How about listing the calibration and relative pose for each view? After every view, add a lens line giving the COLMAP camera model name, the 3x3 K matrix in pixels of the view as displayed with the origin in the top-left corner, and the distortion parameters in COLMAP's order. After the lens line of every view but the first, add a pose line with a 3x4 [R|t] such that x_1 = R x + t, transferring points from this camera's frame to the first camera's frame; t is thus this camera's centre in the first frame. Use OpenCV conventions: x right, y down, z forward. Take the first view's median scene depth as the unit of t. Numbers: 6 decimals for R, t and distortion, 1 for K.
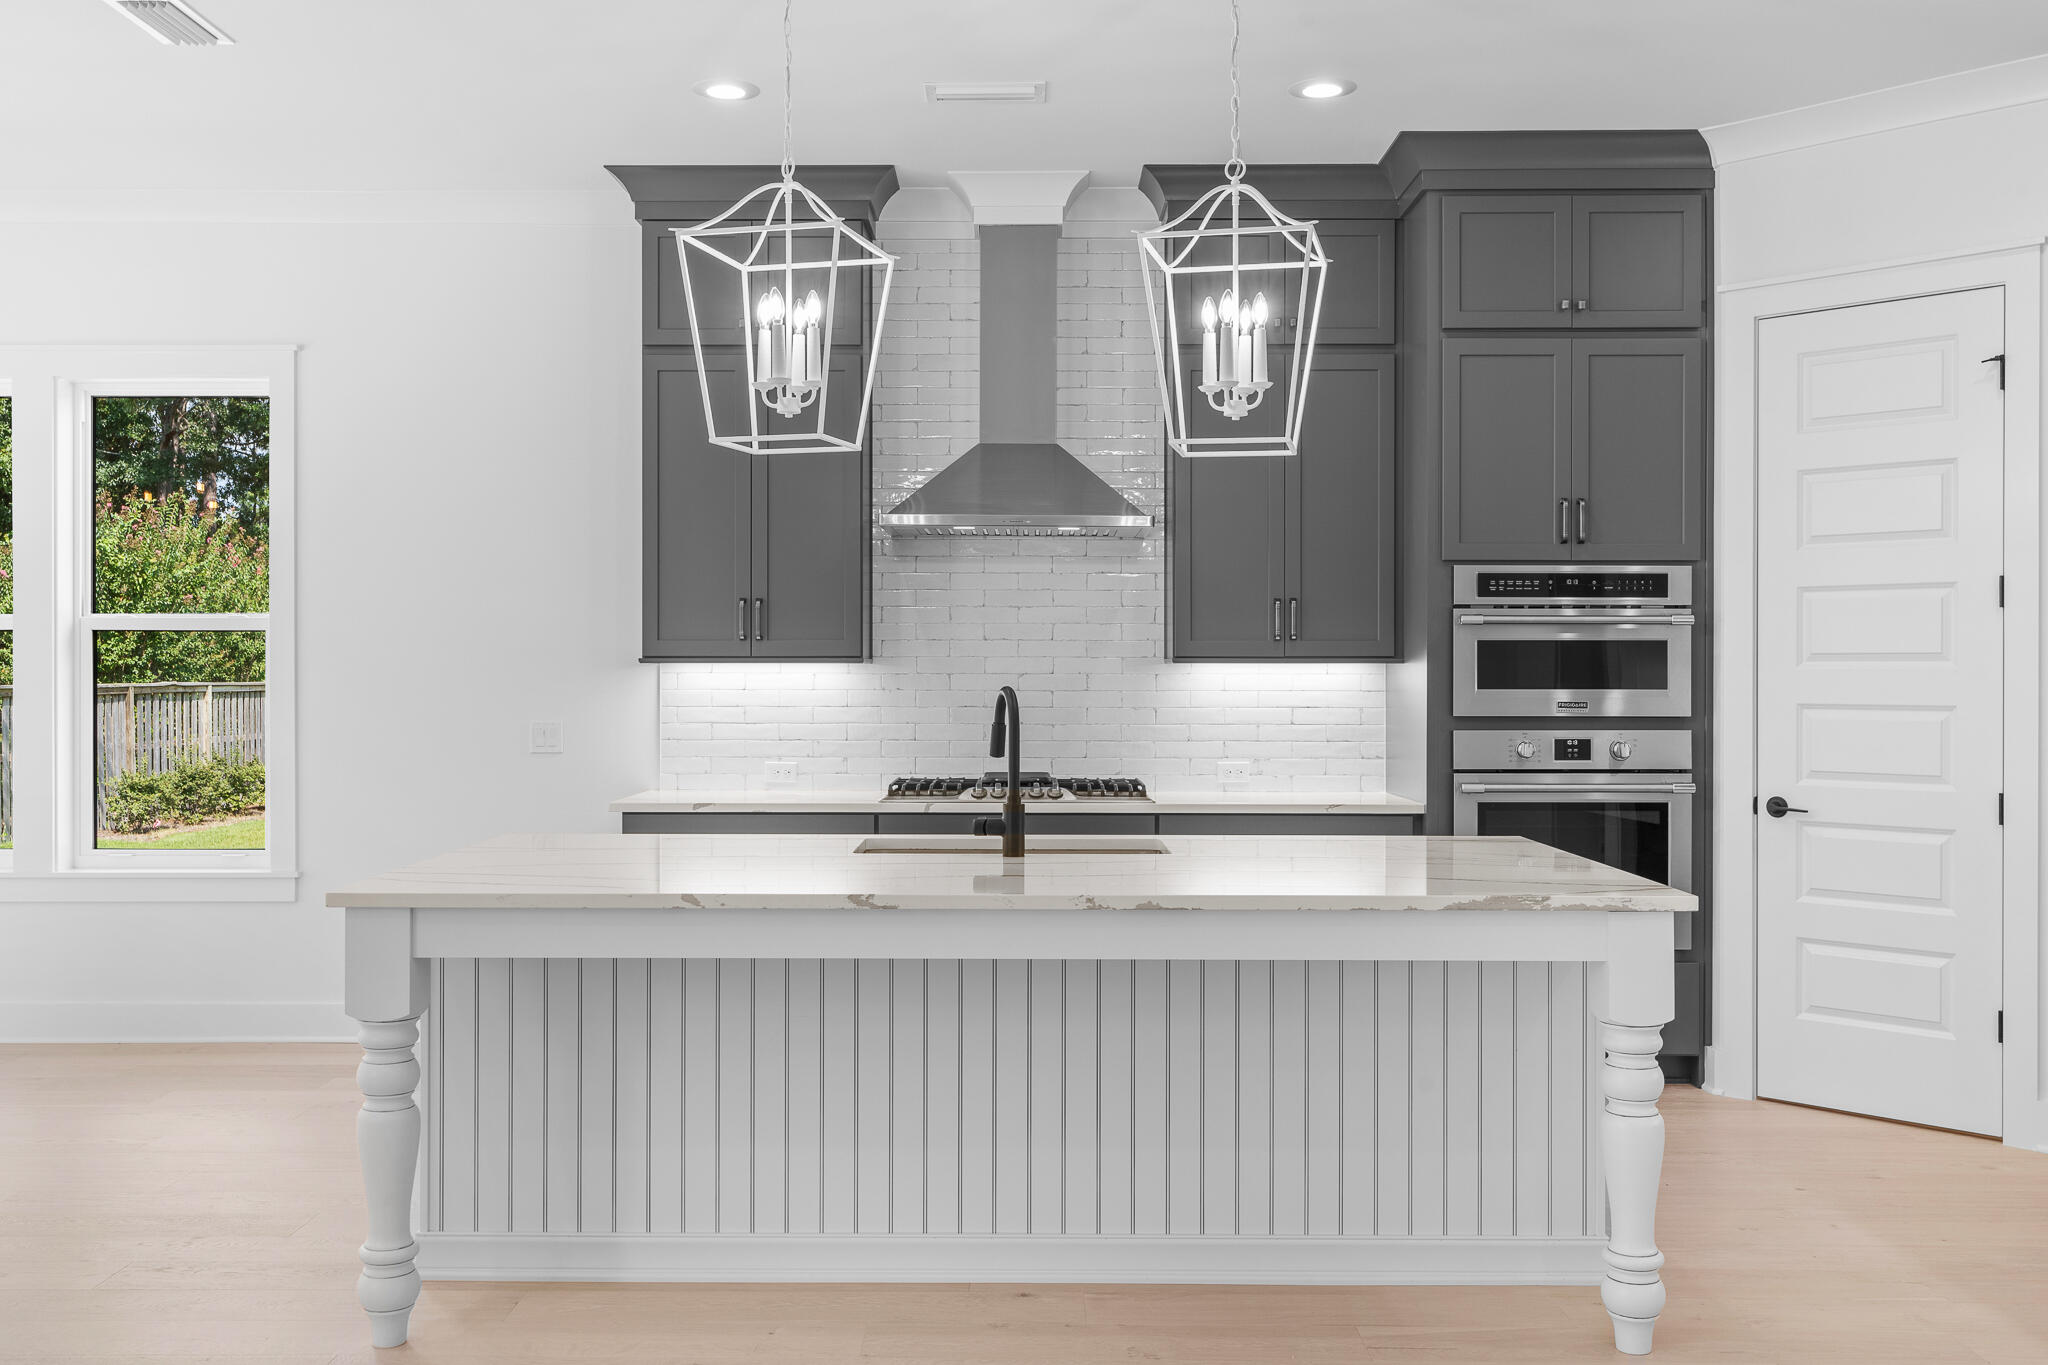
lens RADIAL K [[1855.1, 0, 1029.3], [0, 1855.1, 681.7], [0, 0, 1]] dist [0.004185, 0.000000]
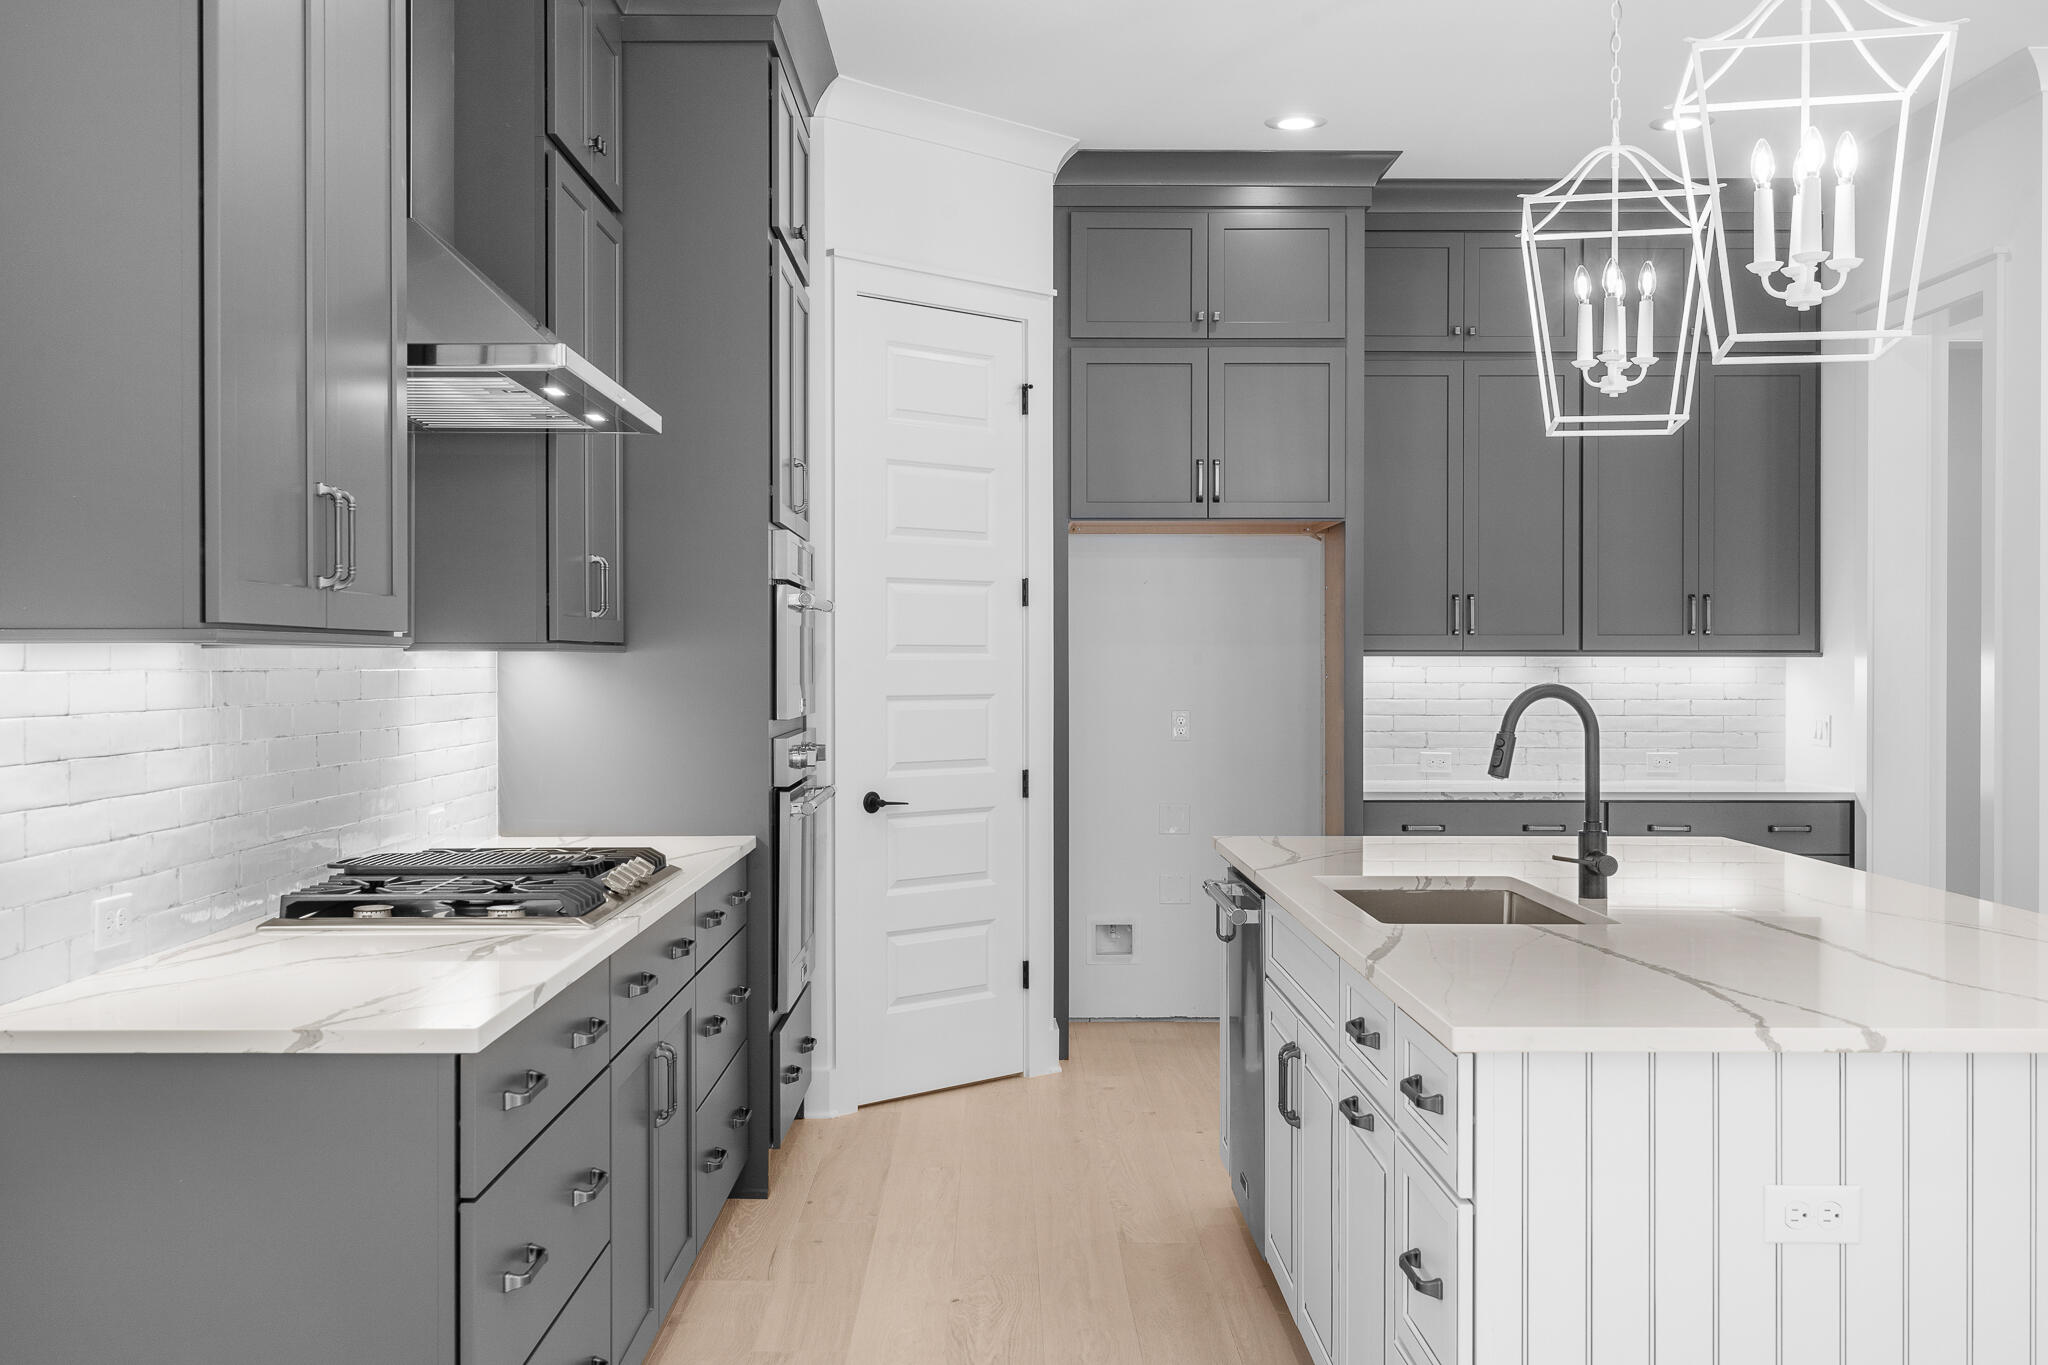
lens RADIAL K [[1976.7, 0, 1012.6], [0, 1976.7, 638.9], [0, 0, 1]] dist [-0.022987, 0.000000]
pose [[0.010020, 0.010530, 0.999894, -0.611444], [0.006268, 0.999924, -0.010593, -0.006363], [-0.999930, 0.006373, 0.009953, 0.892790]]
